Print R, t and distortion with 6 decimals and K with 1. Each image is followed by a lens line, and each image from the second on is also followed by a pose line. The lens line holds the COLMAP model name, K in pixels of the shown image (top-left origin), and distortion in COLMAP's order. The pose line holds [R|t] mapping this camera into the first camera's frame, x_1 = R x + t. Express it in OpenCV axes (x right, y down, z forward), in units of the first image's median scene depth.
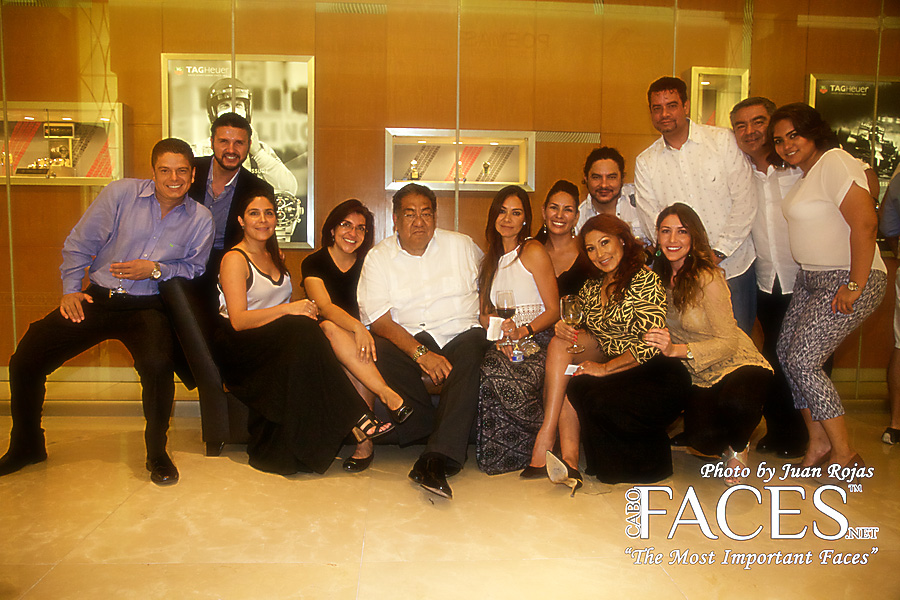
lens RADIAL K [[754.1, 0, 425.2], [0, 754.1, 319.7], [0, 0, 1]] dist [-0.010918, -0.001069]
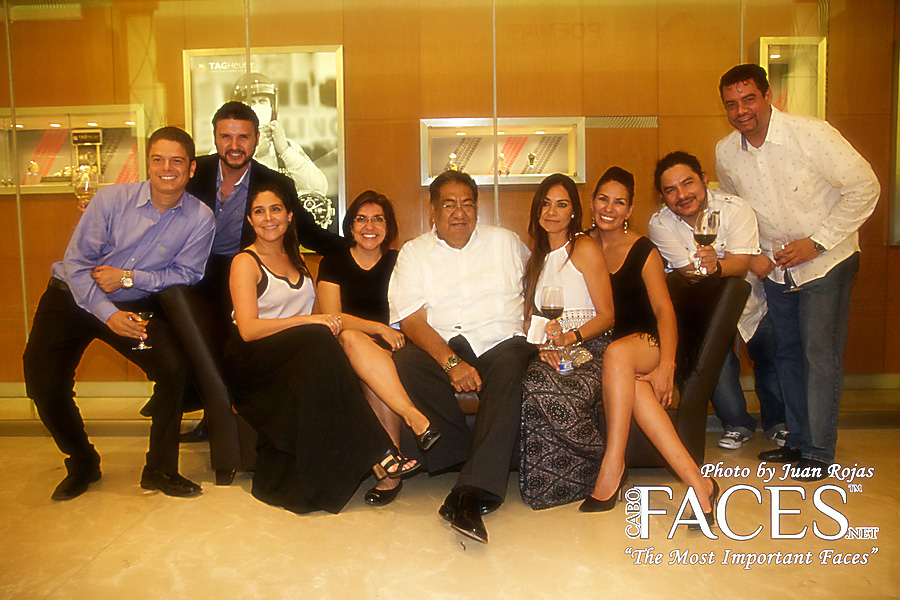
lens RADIAL K [[702.9, 0, 443.3], [0, 702.9, 303.7], [0, 0, 1]] dist [-0.005128, 0.004128]
pose [[0.997069, -0.021137, -0.073535, 0.034364], [0.019112, 0.999422, -0.028122, -0.003788], [0.074086, 0.026634, 0.996896, 0.150592]]
